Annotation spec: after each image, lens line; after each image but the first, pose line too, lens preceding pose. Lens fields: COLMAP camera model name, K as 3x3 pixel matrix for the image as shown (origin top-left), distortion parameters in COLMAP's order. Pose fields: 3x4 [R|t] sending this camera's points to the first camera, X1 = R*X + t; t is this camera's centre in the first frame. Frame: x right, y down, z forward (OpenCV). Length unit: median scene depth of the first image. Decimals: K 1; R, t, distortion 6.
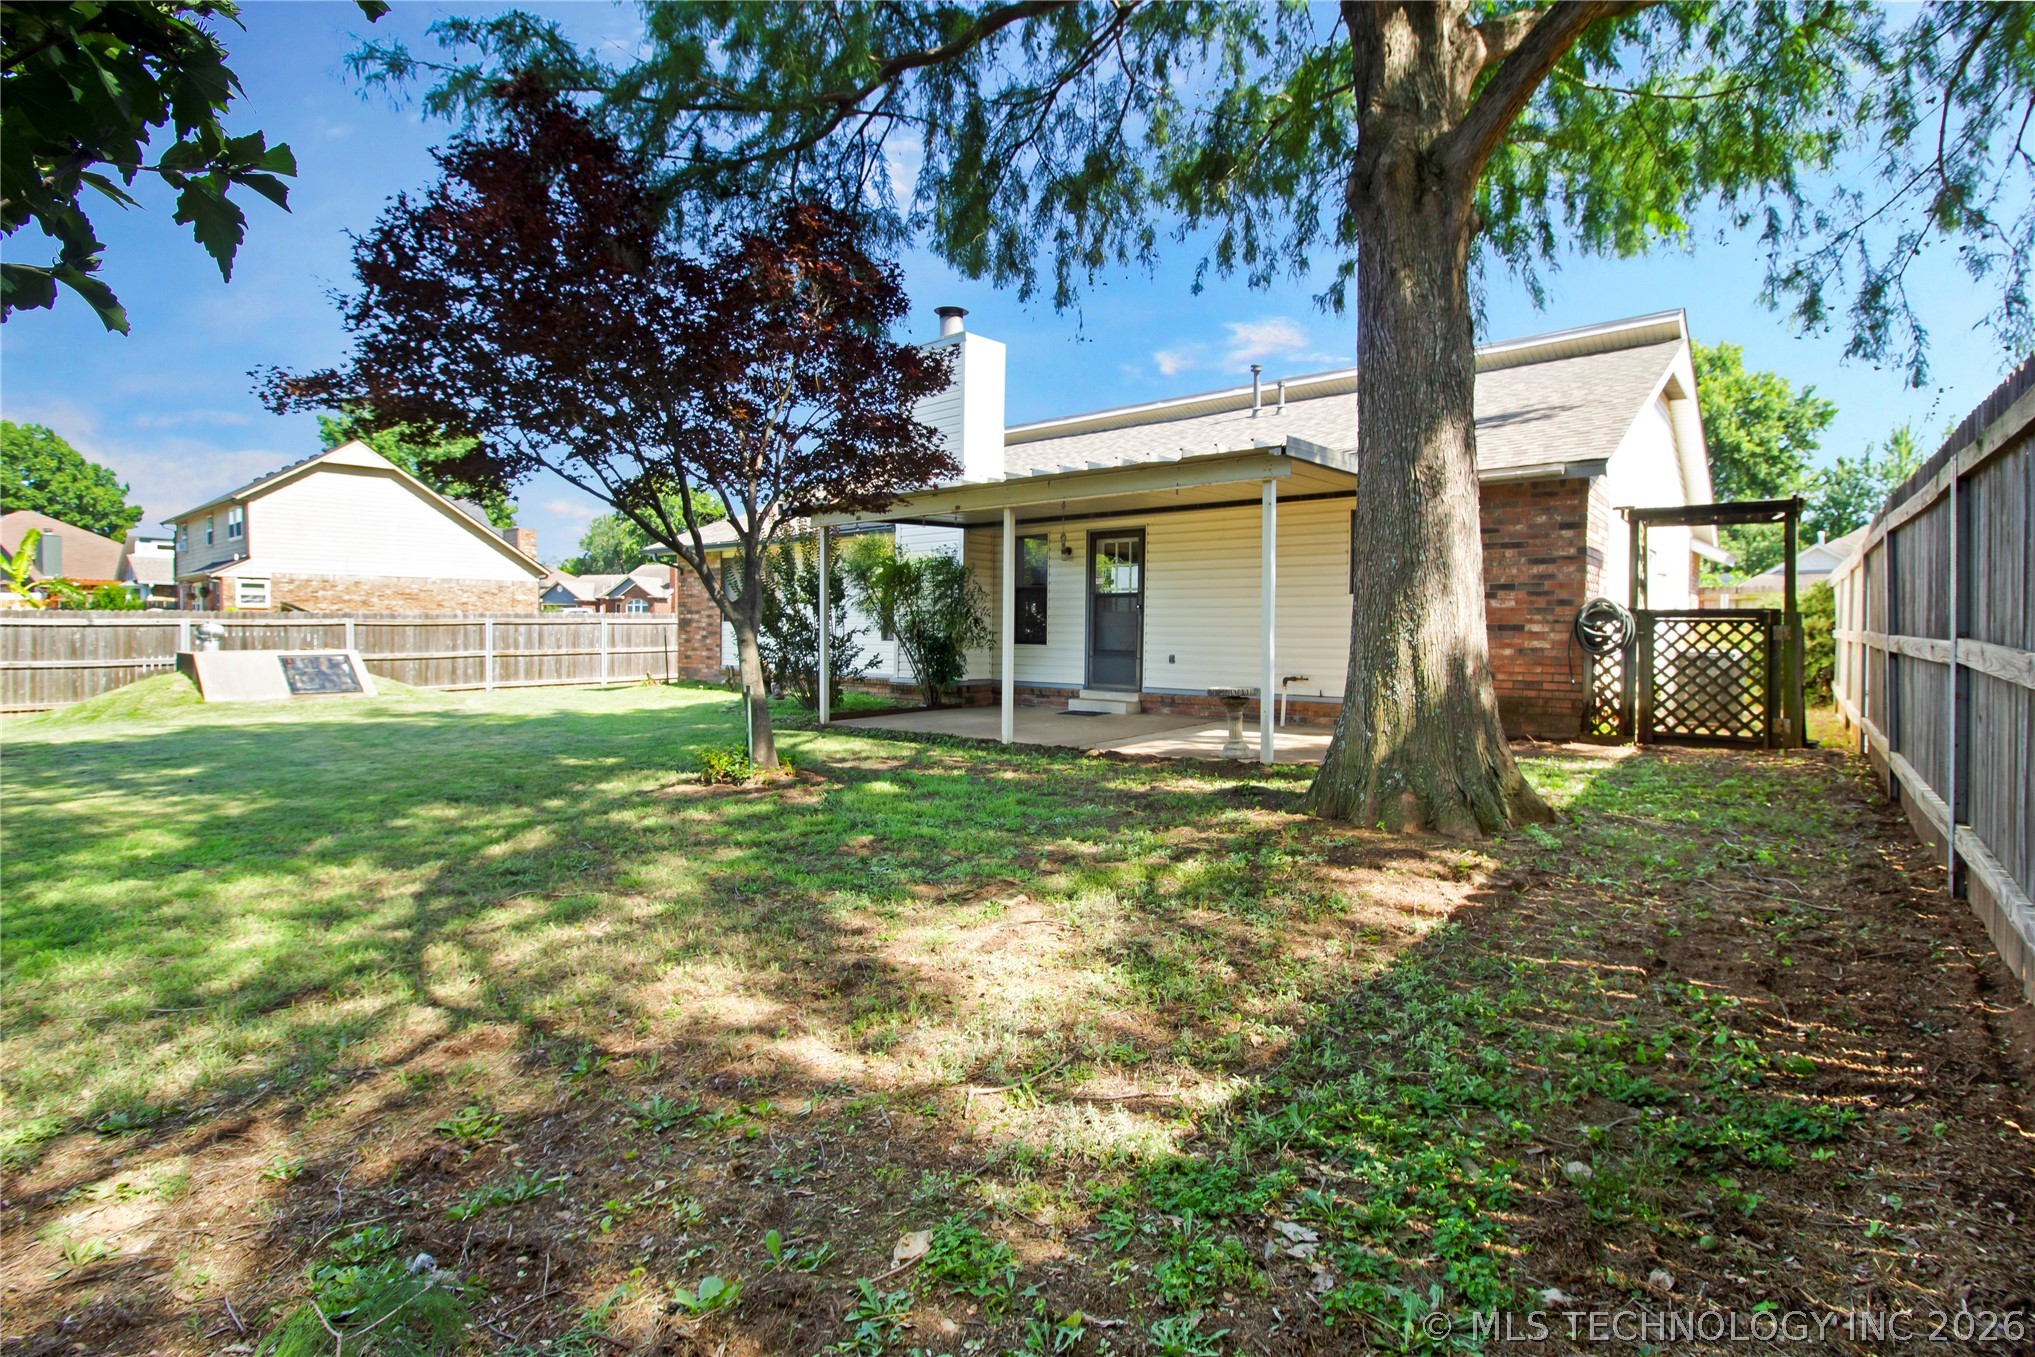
lens RADIAL K [[925.4, 0, 1017.5], [0, 925.4, 678.5], [0, 0, 1]] dist [-0.000935, -0.013613]
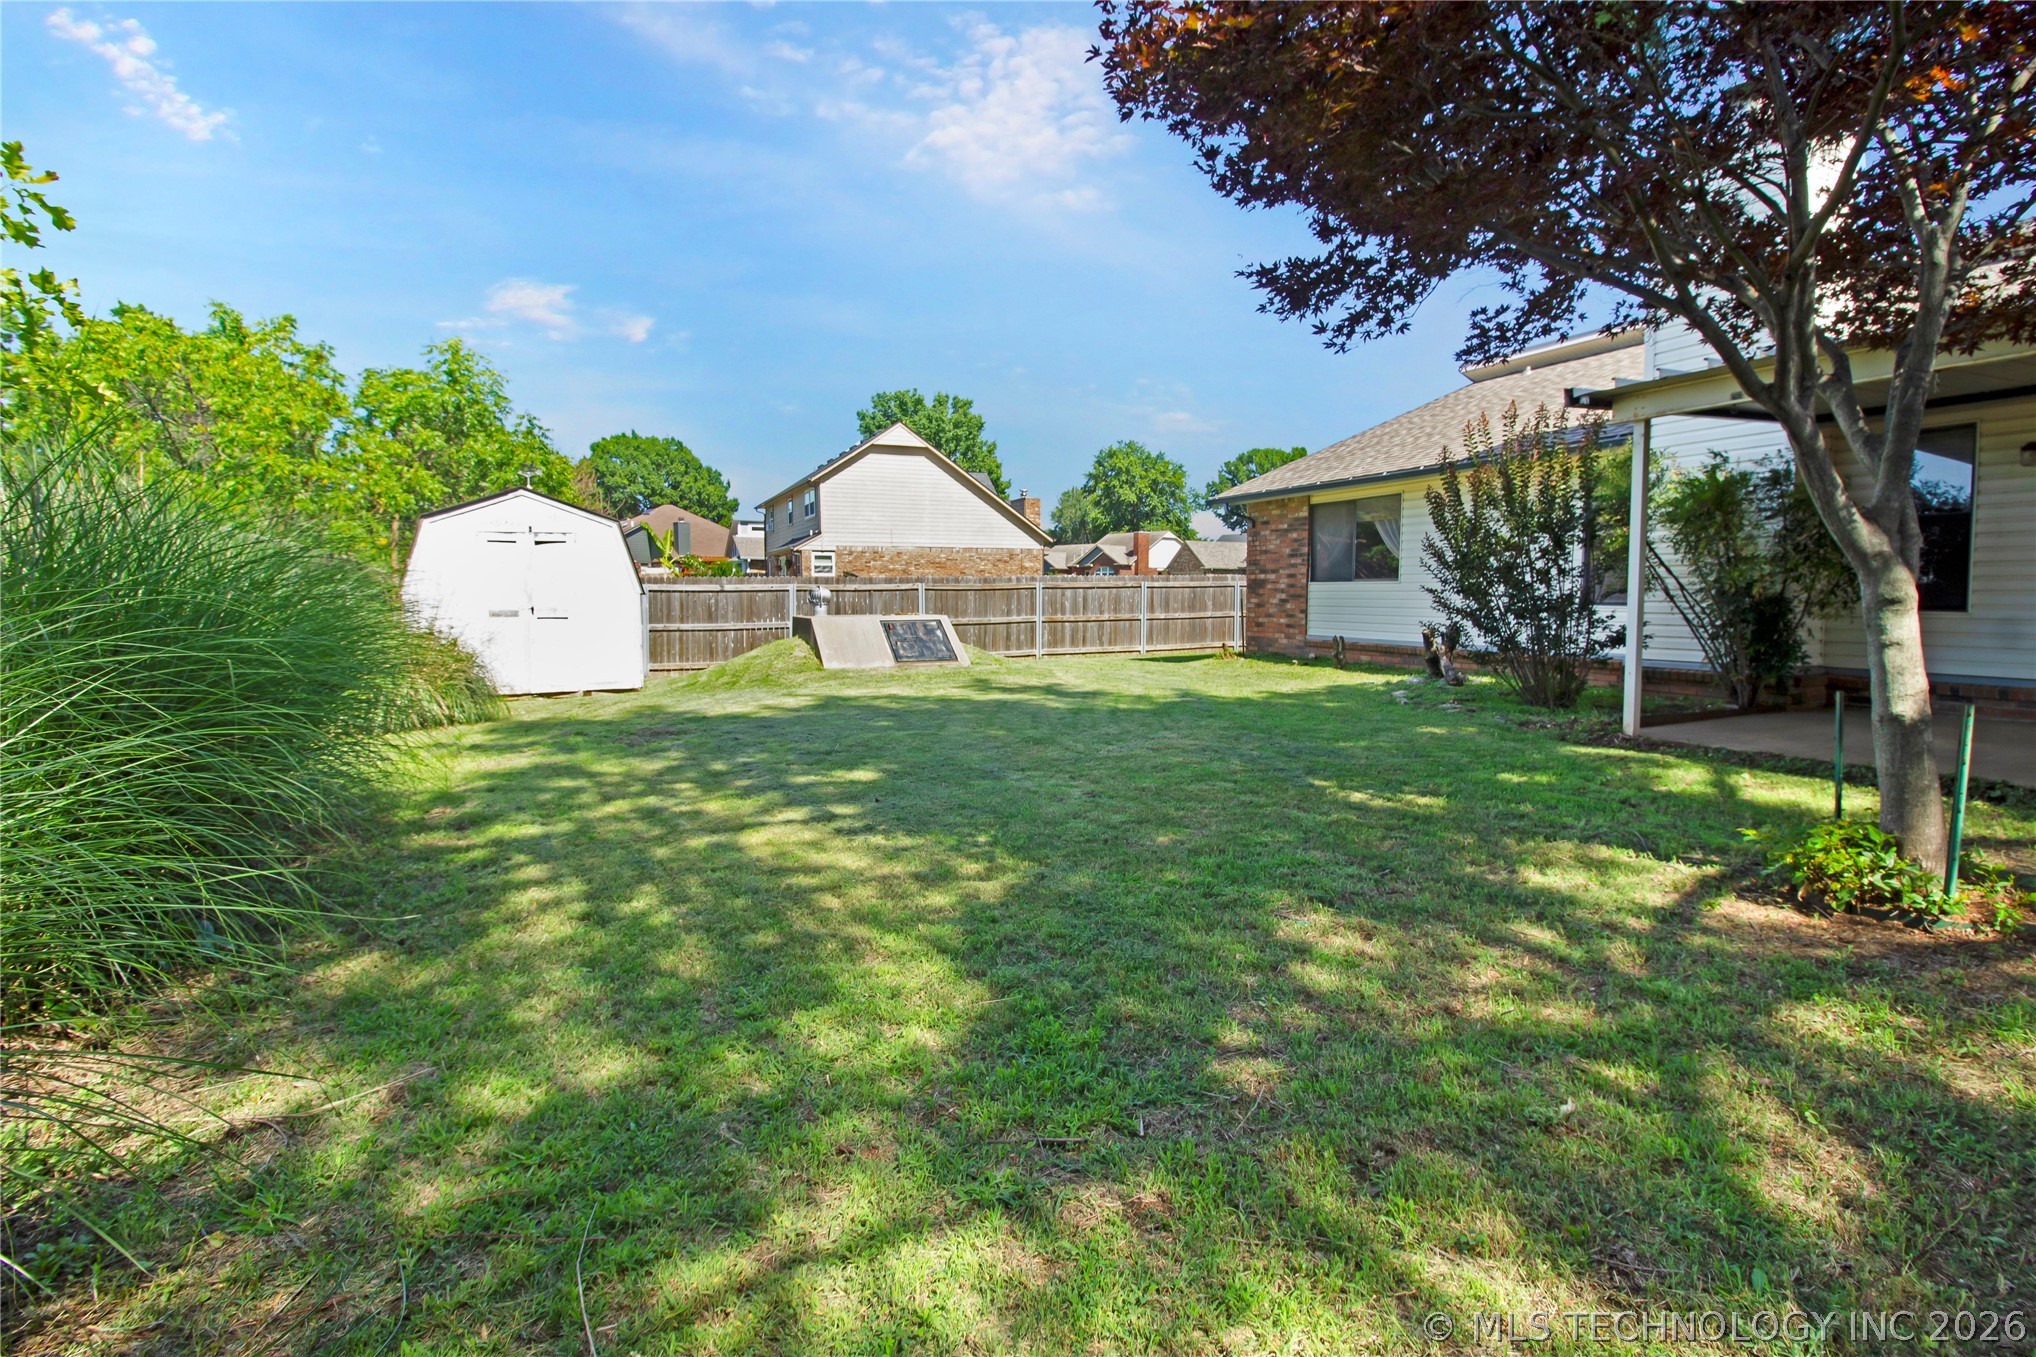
lens RADIAL K [[925.9, 0, 1018.0], [0, 925.9, 678.5], [0, 0, 1]] dist [-0.000935, -0.013613]
pose [[0.893093, 0.034069, -0.448581, -0.160062], [-0.017696, 0.999017, 0.040641, -0.004214], [0.449524, -0.028358, 0.892818, 0.134563]]
